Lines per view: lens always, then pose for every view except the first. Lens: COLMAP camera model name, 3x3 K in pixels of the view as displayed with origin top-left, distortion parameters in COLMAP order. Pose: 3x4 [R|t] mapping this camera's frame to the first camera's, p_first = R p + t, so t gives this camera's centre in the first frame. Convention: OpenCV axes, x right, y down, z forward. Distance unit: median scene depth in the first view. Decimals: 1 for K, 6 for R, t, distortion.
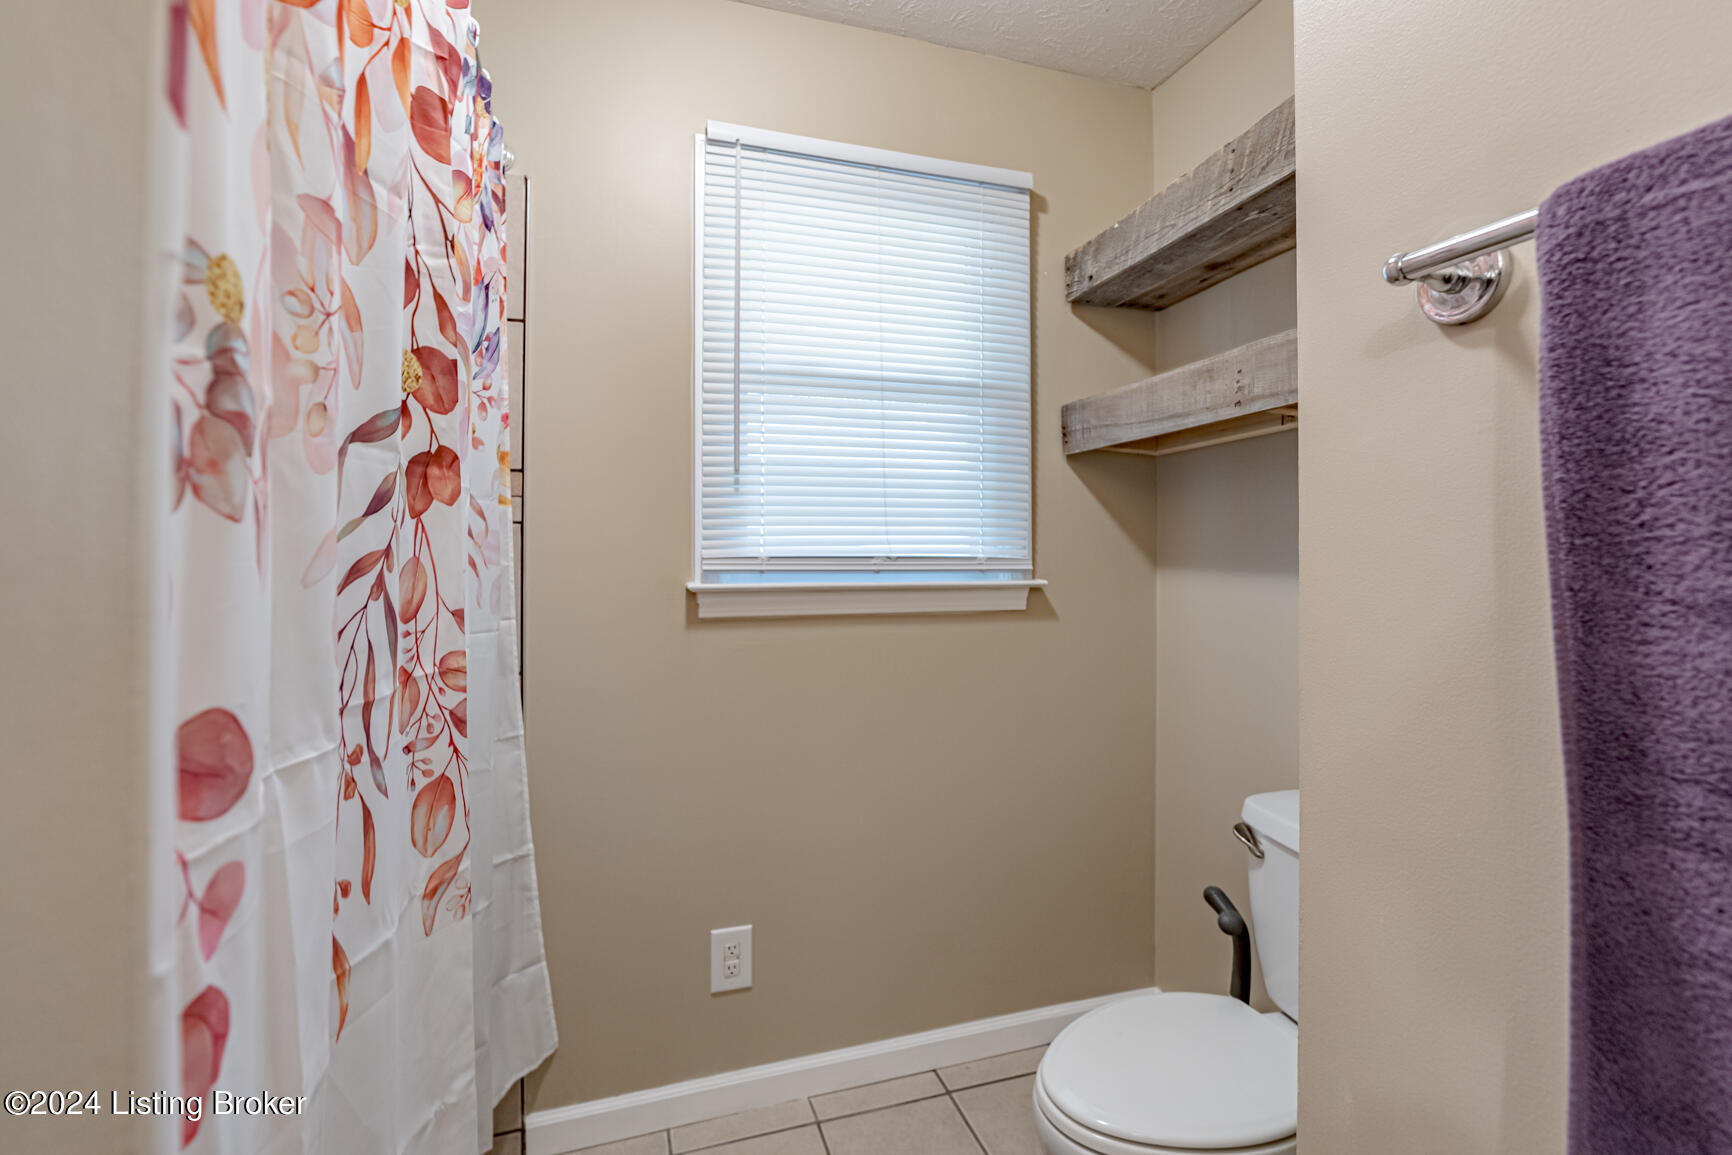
lens RADIAL K [[788.2, 0, 859.6], [0, 788.2, 551.6], [0, 0, 1]] dist [-0.015207, 0.000211]
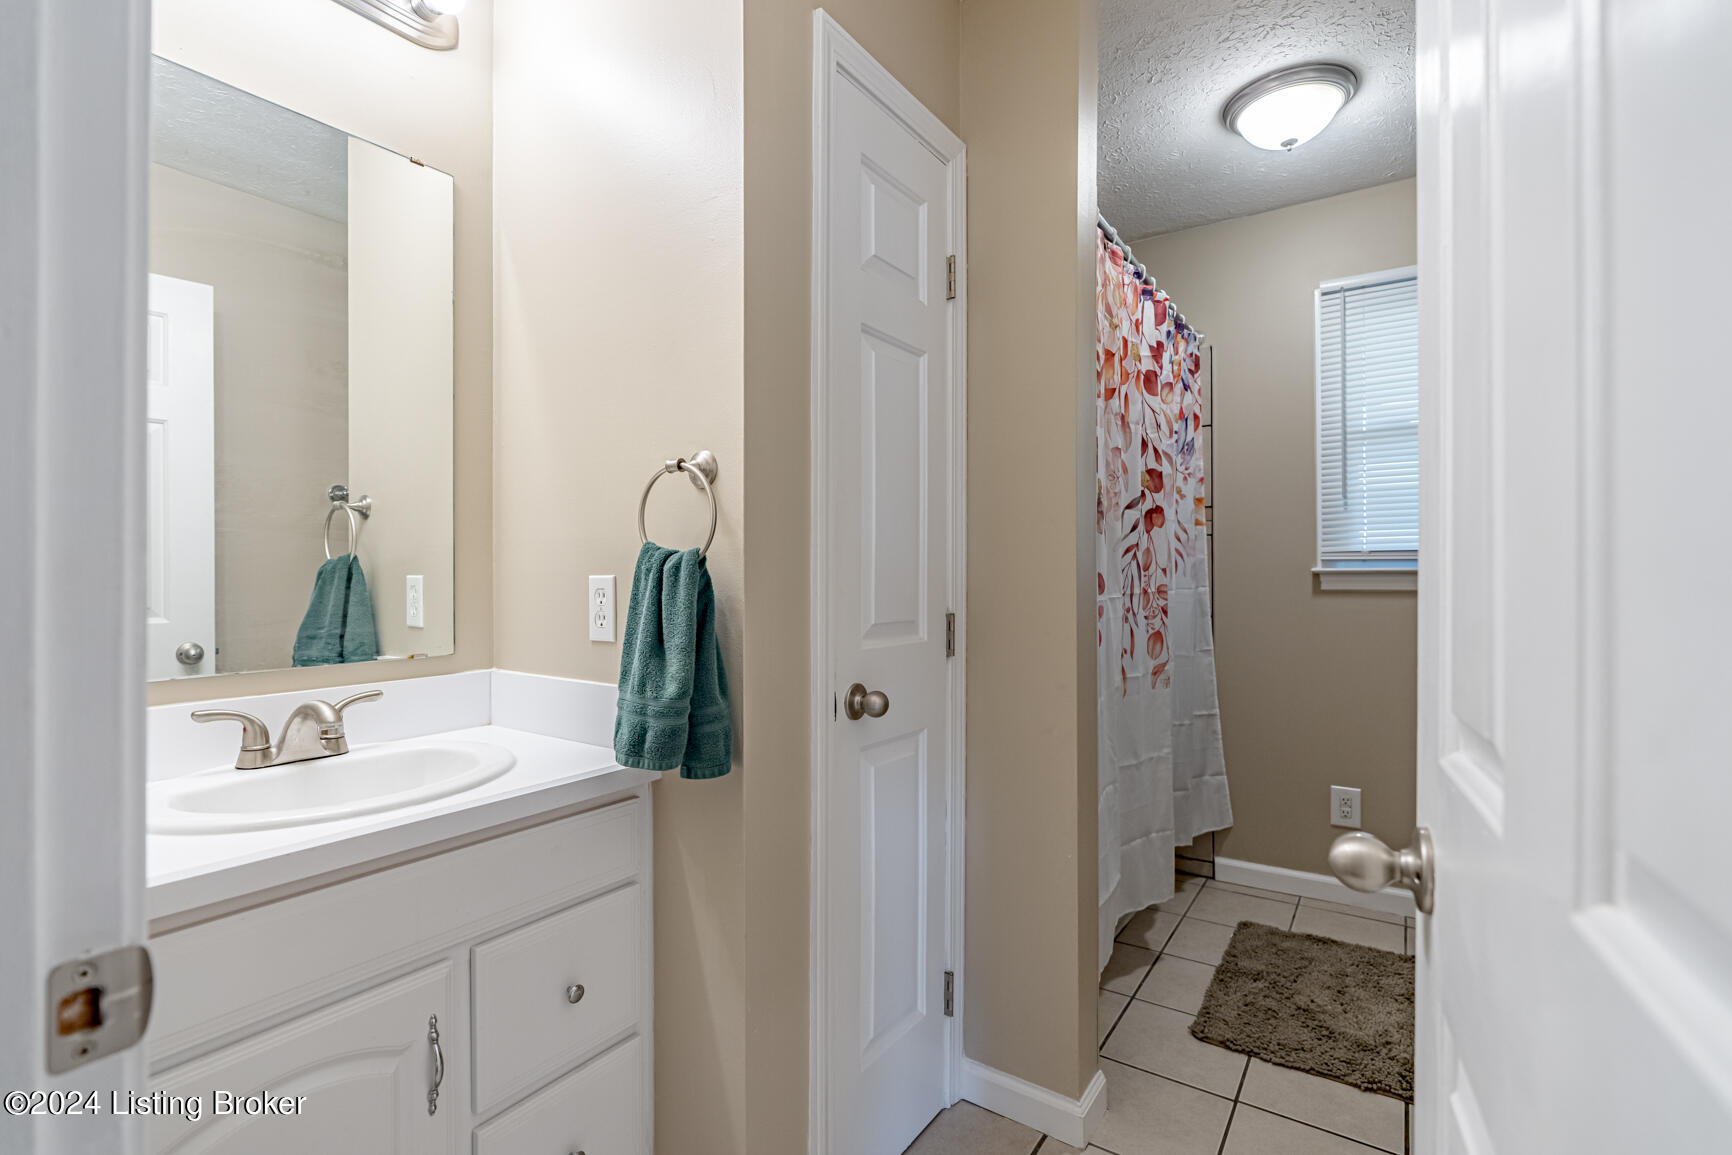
lens RADIAL K [[788.2, 0, 859.6], [0, 788.2, 551.6], [0, 0, 1]] dist [-0.015207, 0.000211]
pose [[0.609003, -0.023763, -0.792812, 0.939321], [0.004058, 0.999631, -0.026845, 0.085960], [0.793158, 0.013131, 0.608875, -1.382758]]
